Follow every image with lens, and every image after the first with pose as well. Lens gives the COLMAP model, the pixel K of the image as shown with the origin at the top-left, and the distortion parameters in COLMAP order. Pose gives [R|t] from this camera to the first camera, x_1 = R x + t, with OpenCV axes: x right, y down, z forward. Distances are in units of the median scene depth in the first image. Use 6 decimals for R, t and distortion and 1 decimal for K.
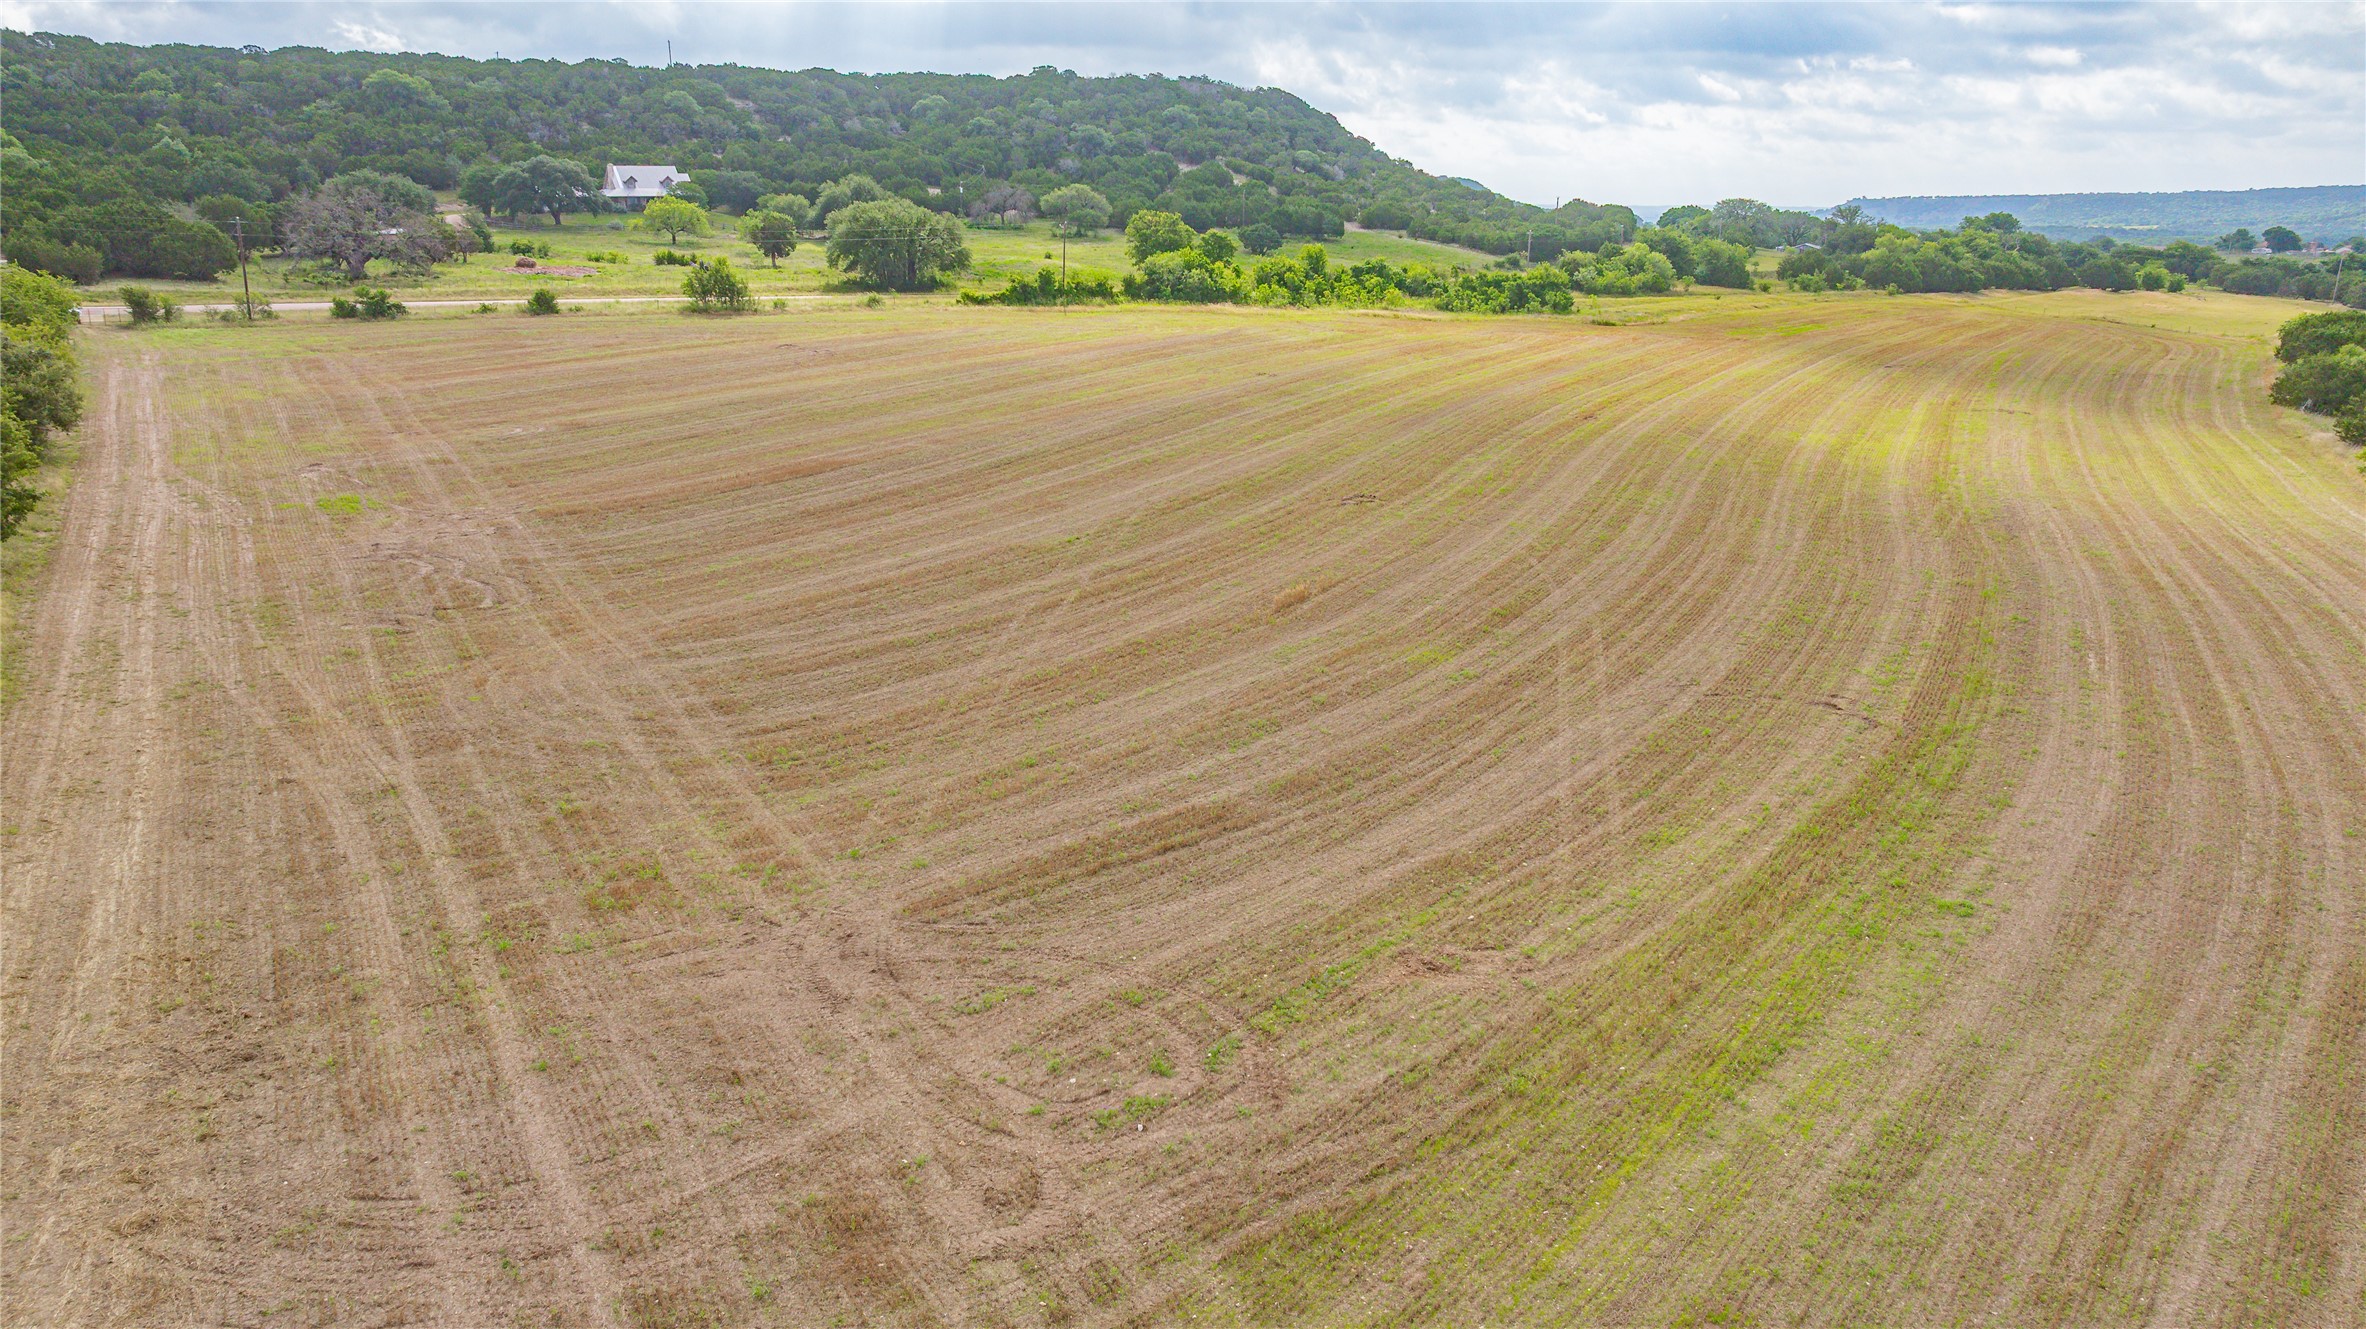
lens RADIAL K [[1660.2, 0, 1187.3], [0, 1660.2, 677.2], [0, 0, 1]] dist [-0.036480, 0.038588]
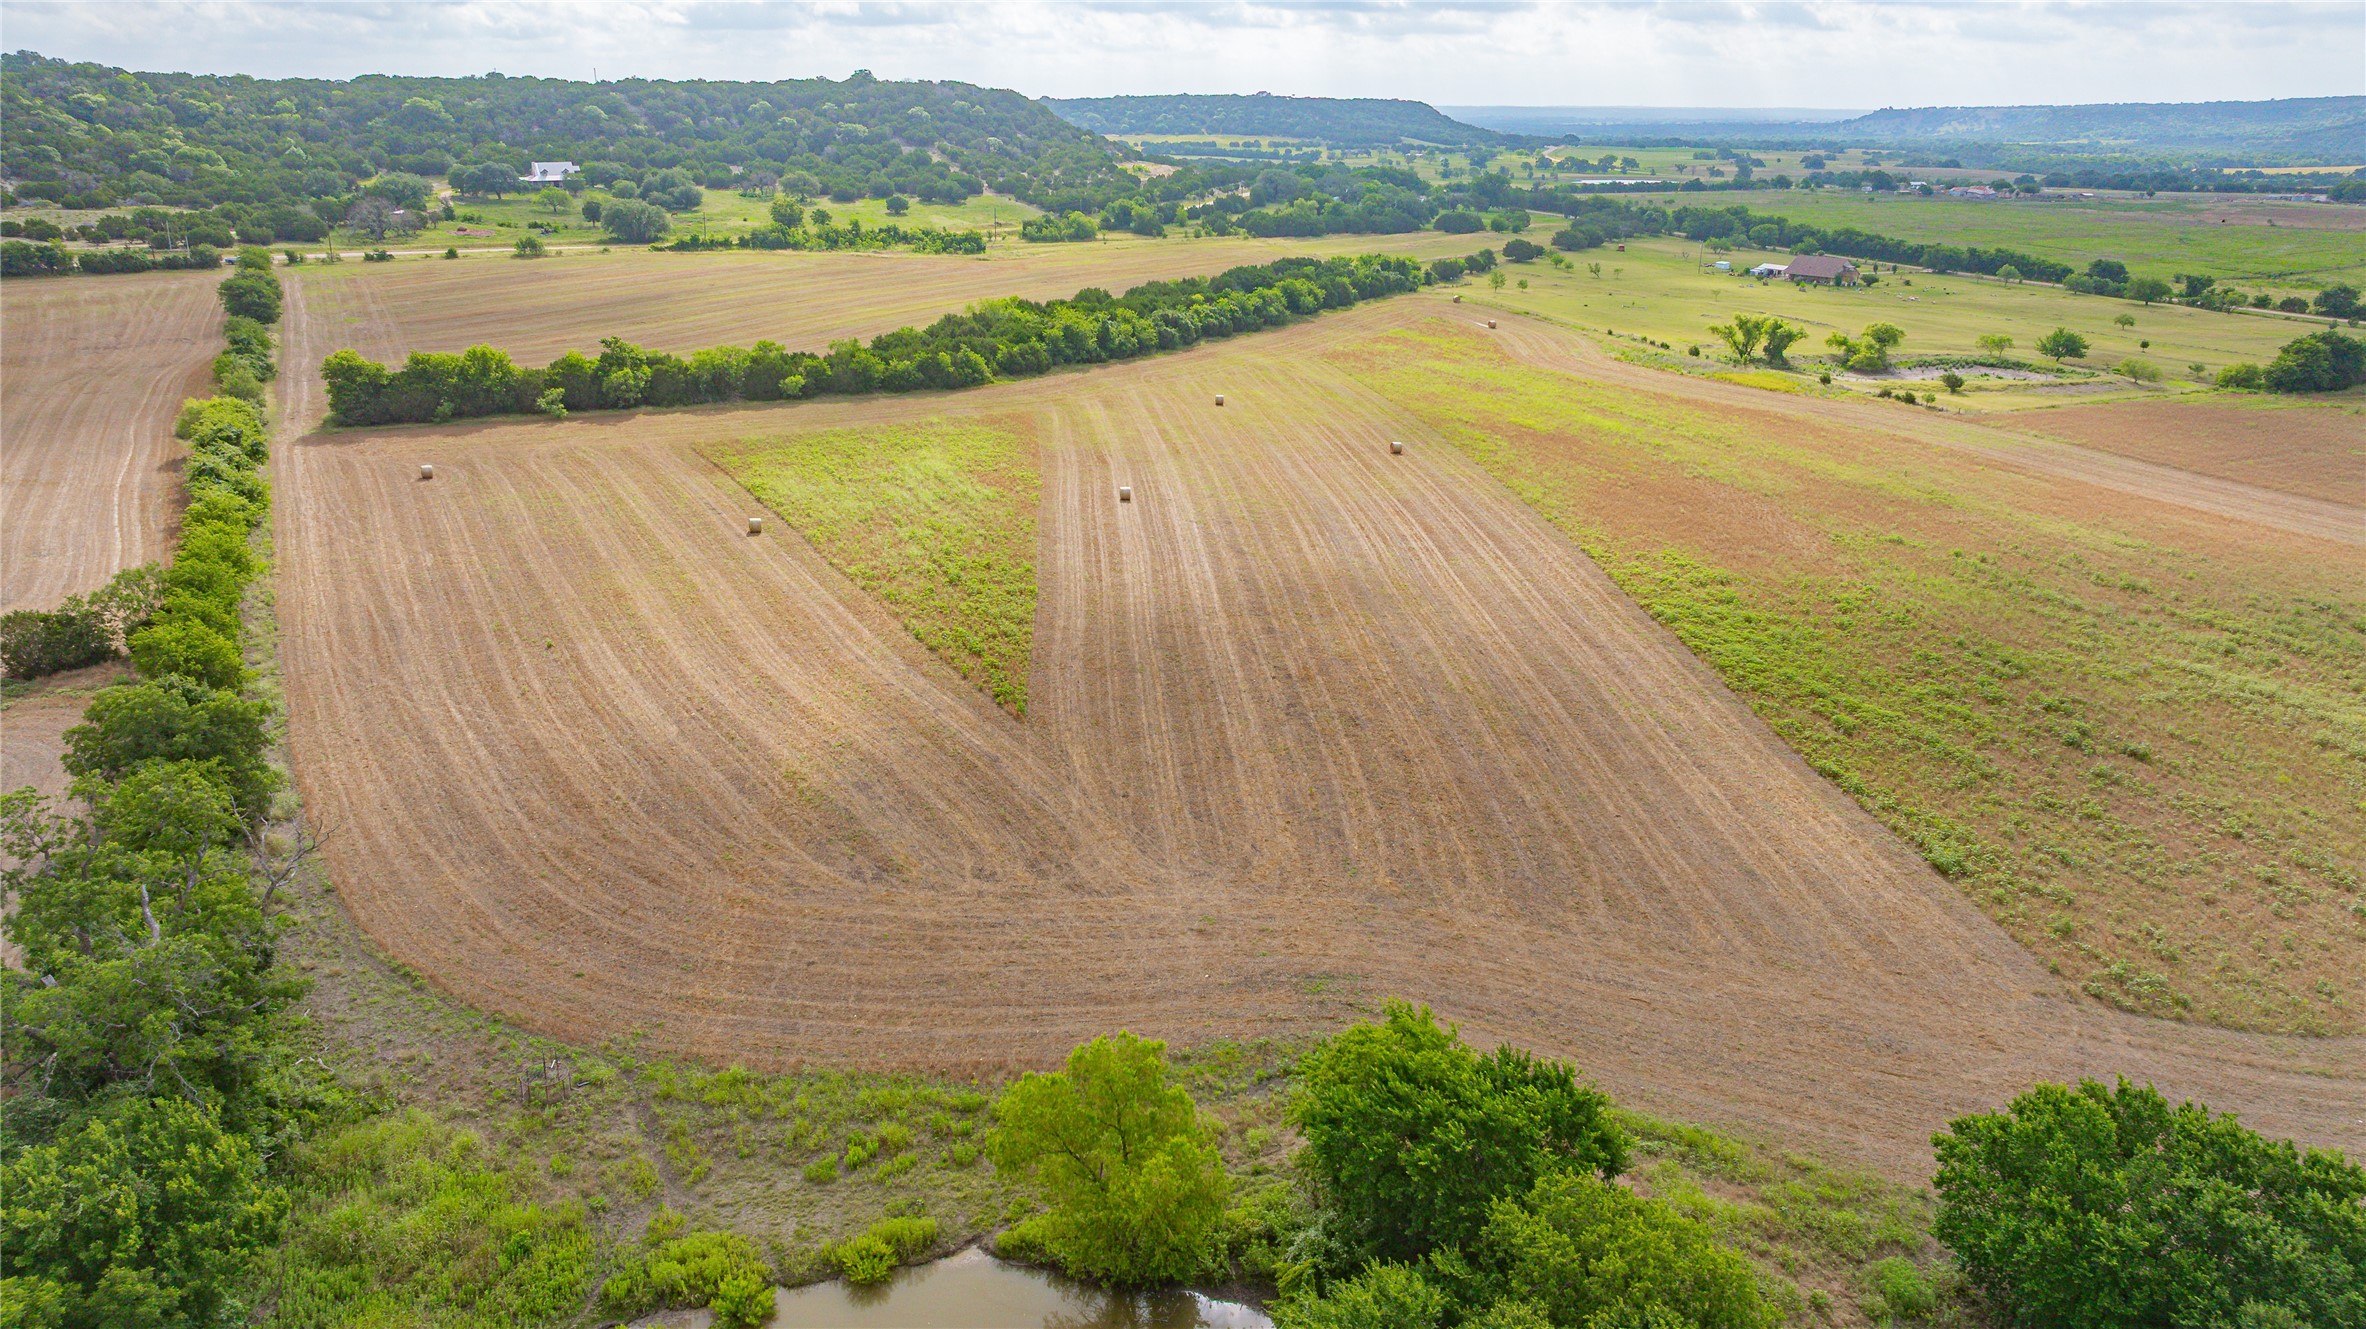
lens RADIAL K [[1660.2, 0, 1199.9], [0, 1660.2, 671.1], [0, 0, 1]] dist [-0.036480, 0.038588]
pose [[0.998775, 0.019416, -0.045520, 0.499896], [-0.016916, 0.998361, 0.054675, 0.141527], [0.046507, -0.053838, 0.997466, -0.841029]]
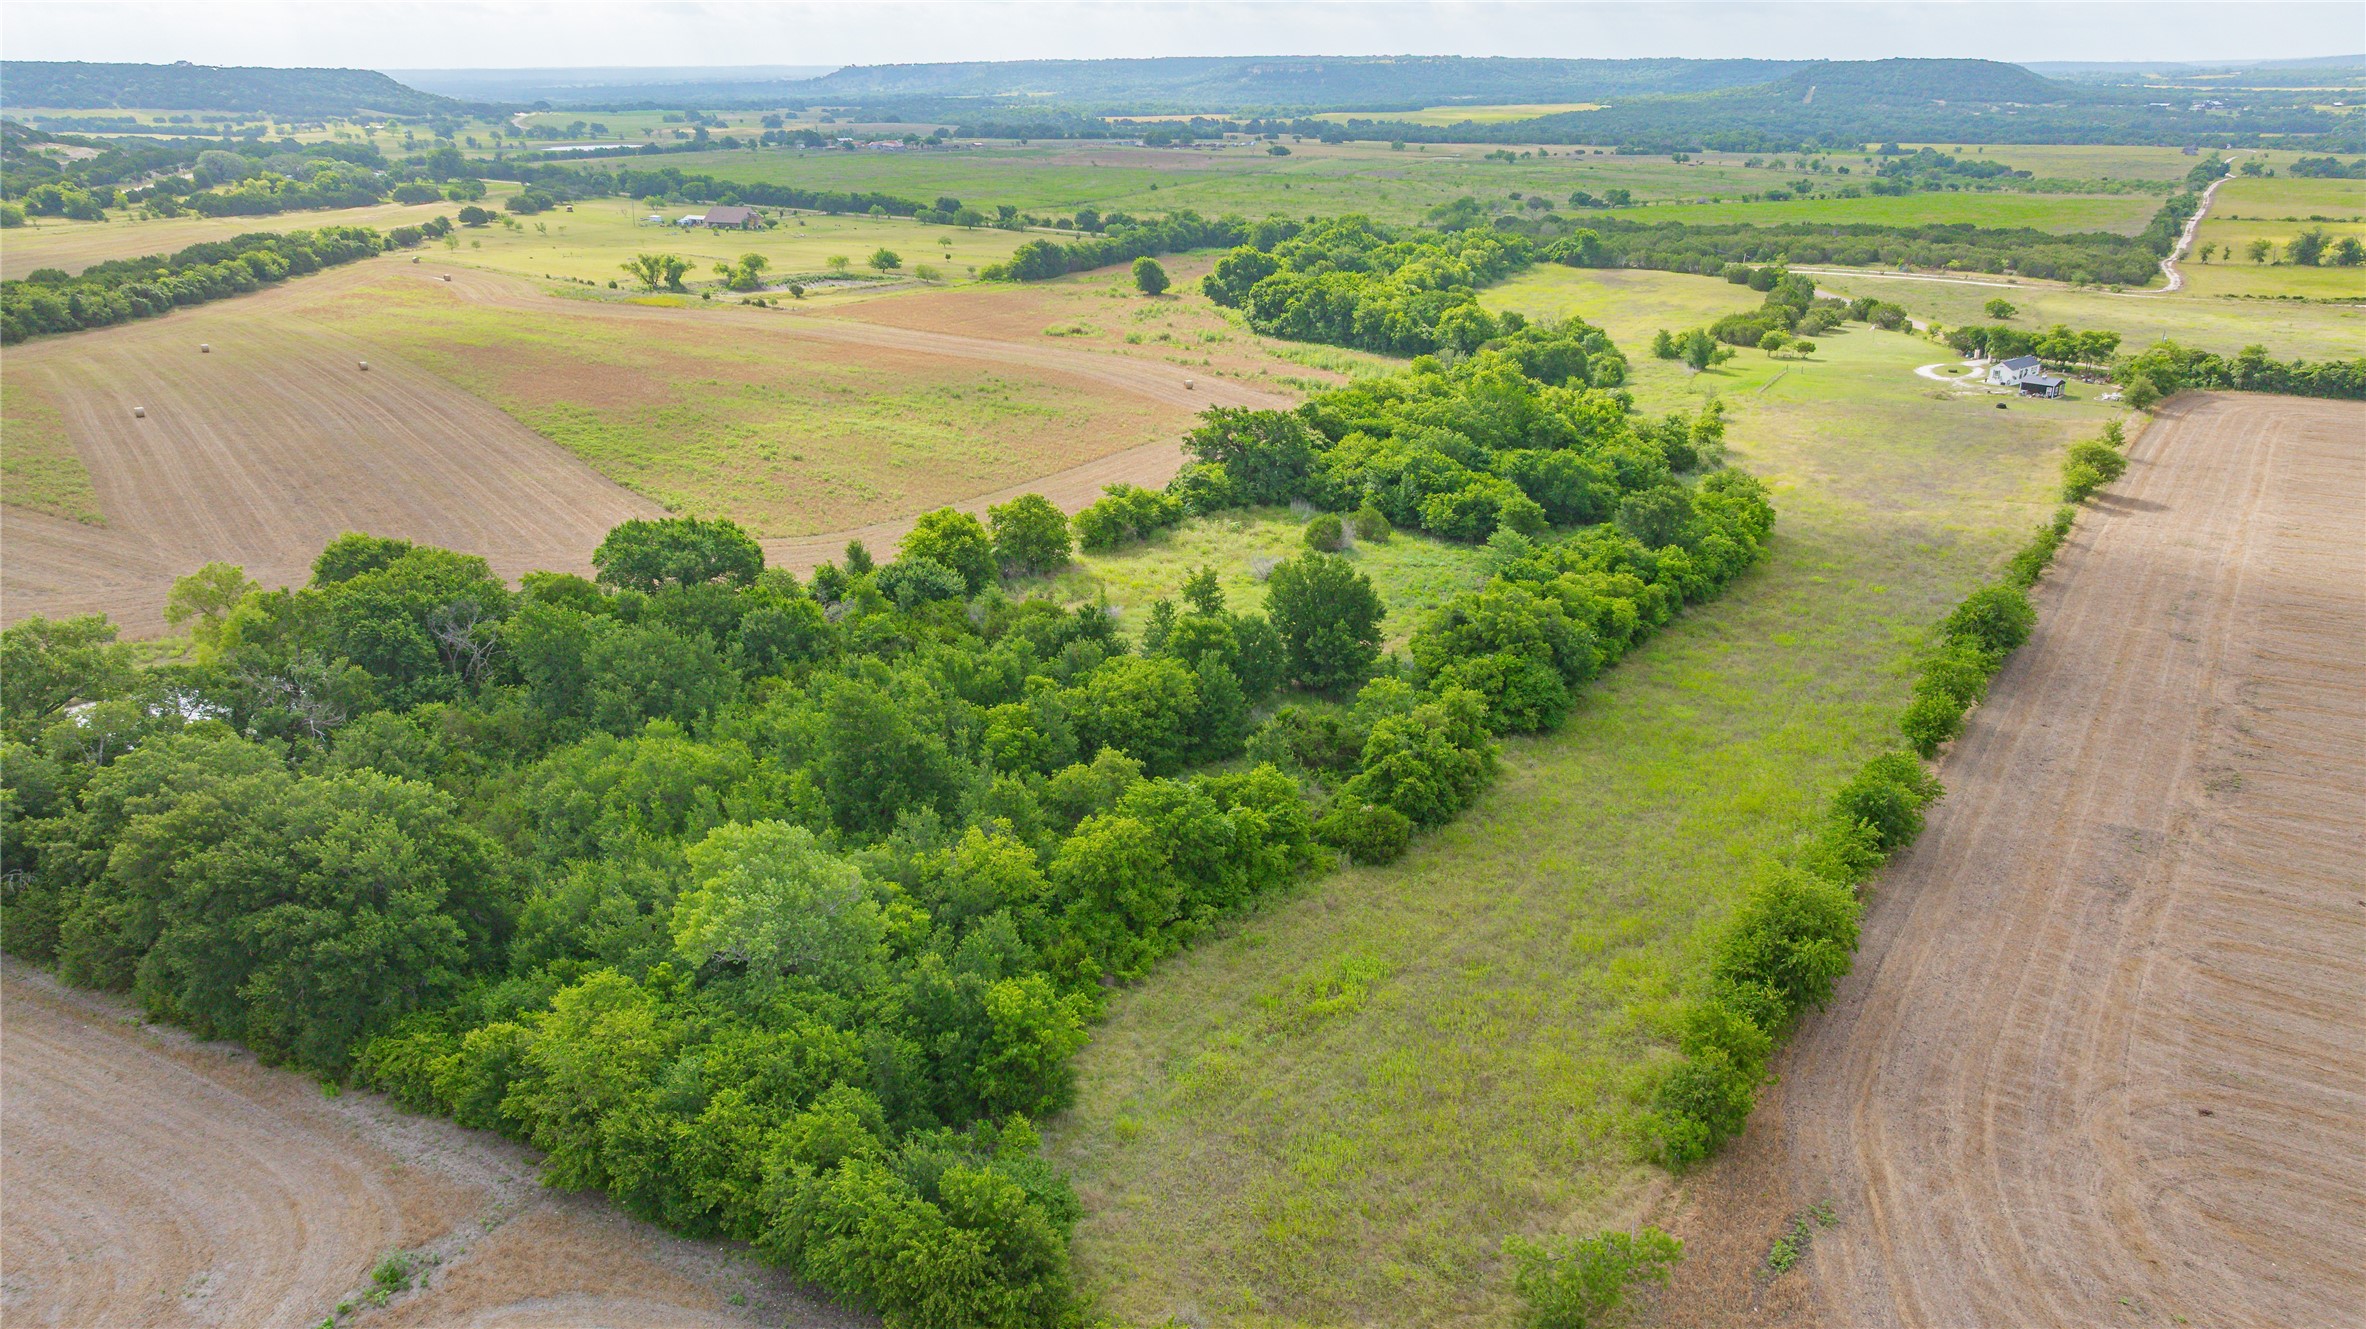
lens RADIAL K [[1660.2, 0, 1176.1], [0, 1660.2, 677.1], [0, 0, 1]] dist [-0.036480, 0.038588]
pose [[0.876999, -0.168201, 0.450091, 0.504258], [0.131948, 0.985021, 0.111007, 0.228906], [-0.462020, -0.037964, 0.886056, -1.242057]]
